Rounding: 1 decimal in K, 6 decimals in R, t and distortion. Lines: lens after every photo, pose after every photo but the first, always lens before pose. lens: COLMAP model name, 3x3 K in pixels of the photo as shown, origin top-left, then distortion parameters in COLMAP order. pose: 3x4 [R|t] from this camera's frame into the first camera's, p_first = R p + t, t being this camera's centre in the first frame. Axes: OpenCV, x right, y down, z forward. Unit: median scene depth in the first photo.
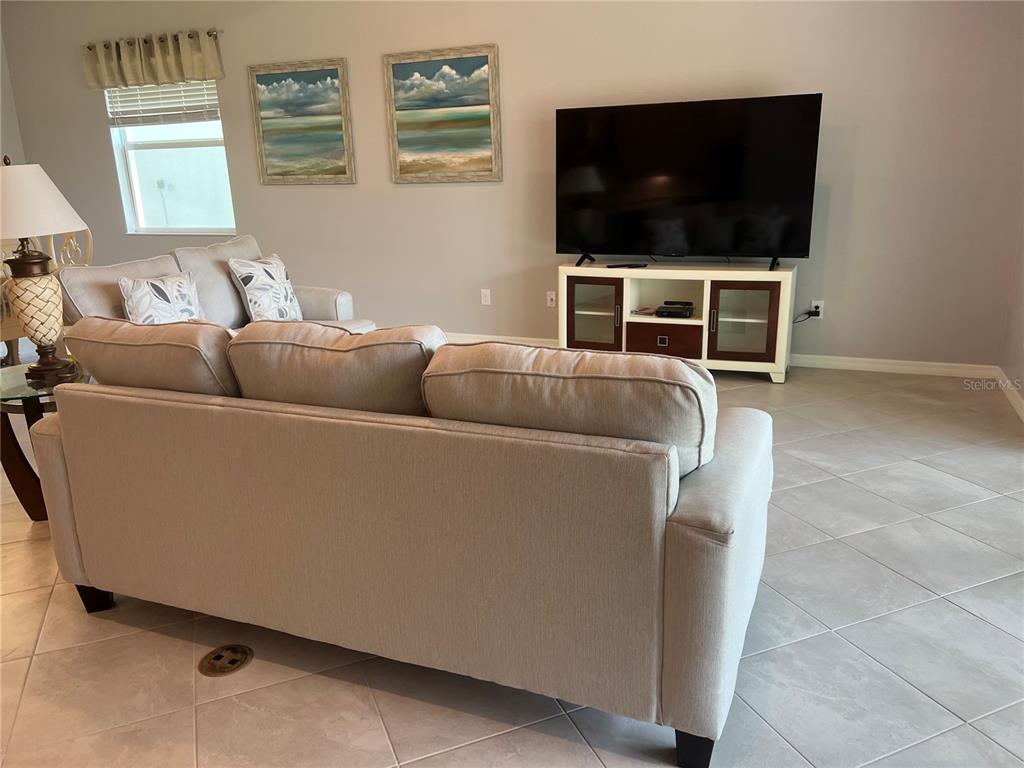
lens RADIAL K [[769.6, 0, 502.2], [0, 769.6, 384.3], [0, 0, 1]] dist [0.063719, -0.061064]
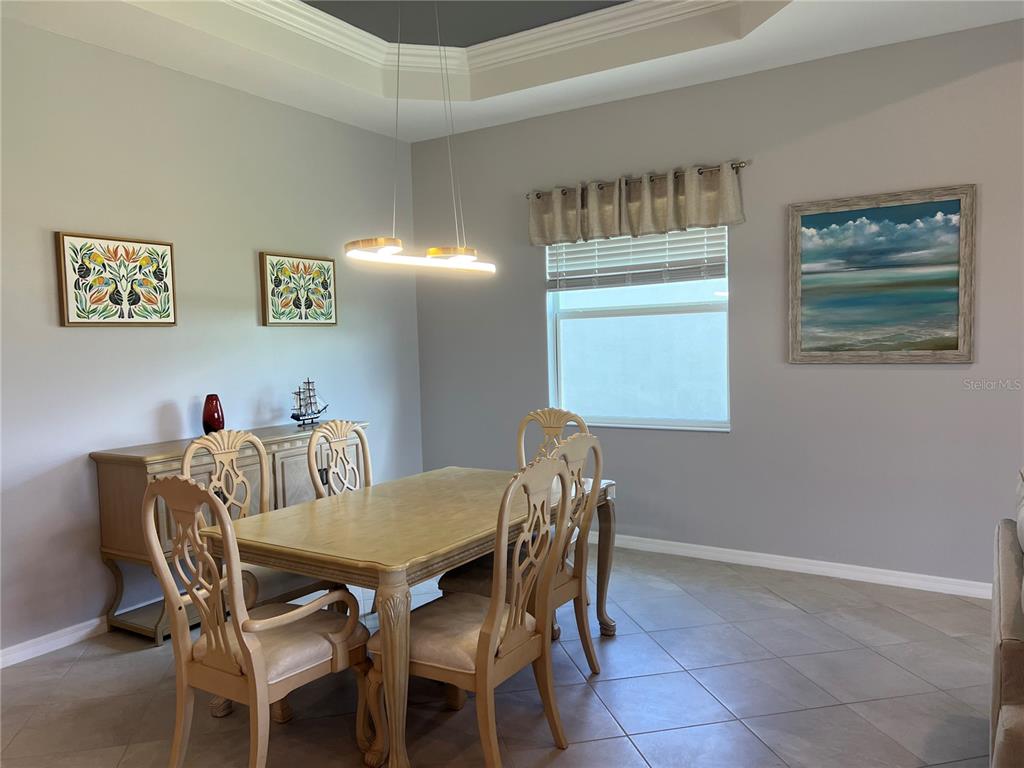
lens RADIAL K [[769.6, 0, 502.7], [0, 769.6, 387.4], [0, 0, 1]] dist [0.063719, -0.061064]
pose [[0.984952, 0.010243, -0.172527, -0.463362], [-0.044110, 0.980082, -0.193632, -0.093370], [0.167107, 0.198329, 0.965785, 0.298736]]
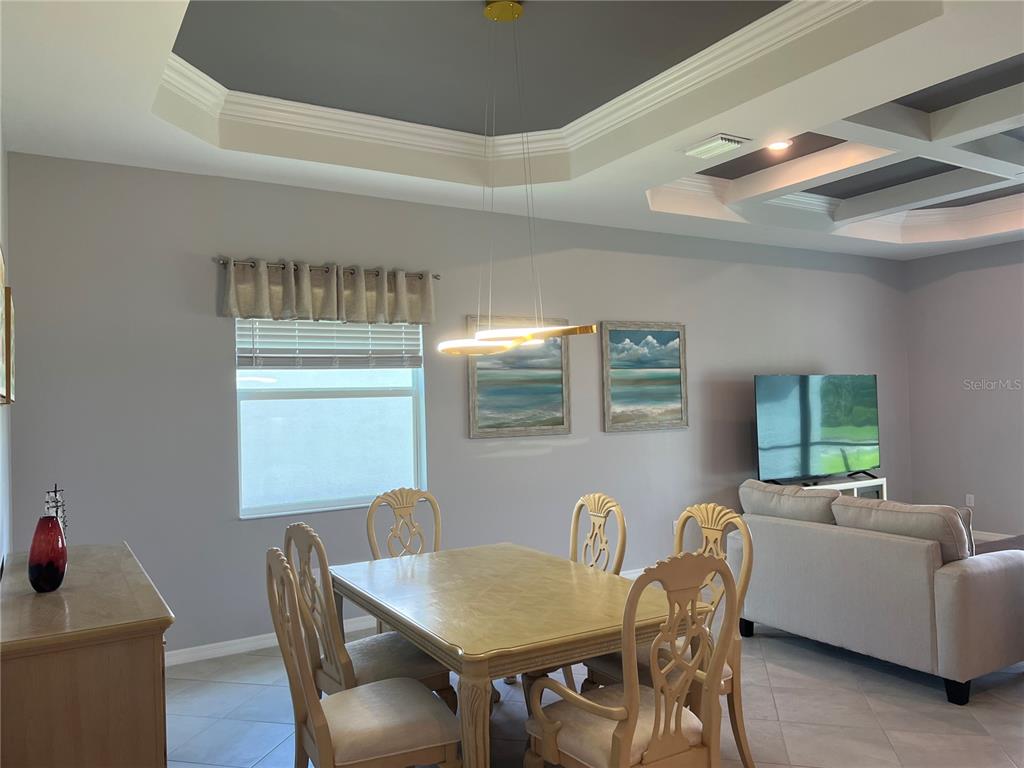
lens RADIAL K [[769.6, 0, 514.6], [0, 769.6, 387.0], [0, 0, 1]] dist [0.063719, -0.061064]
pose [[0.587700, 0.033215, 0.808397, -1.034867], [0.232420, 0.950113, -0.208006, -0.124619], [-0.774977, 0.310133, 0.550662, 0.482445]]
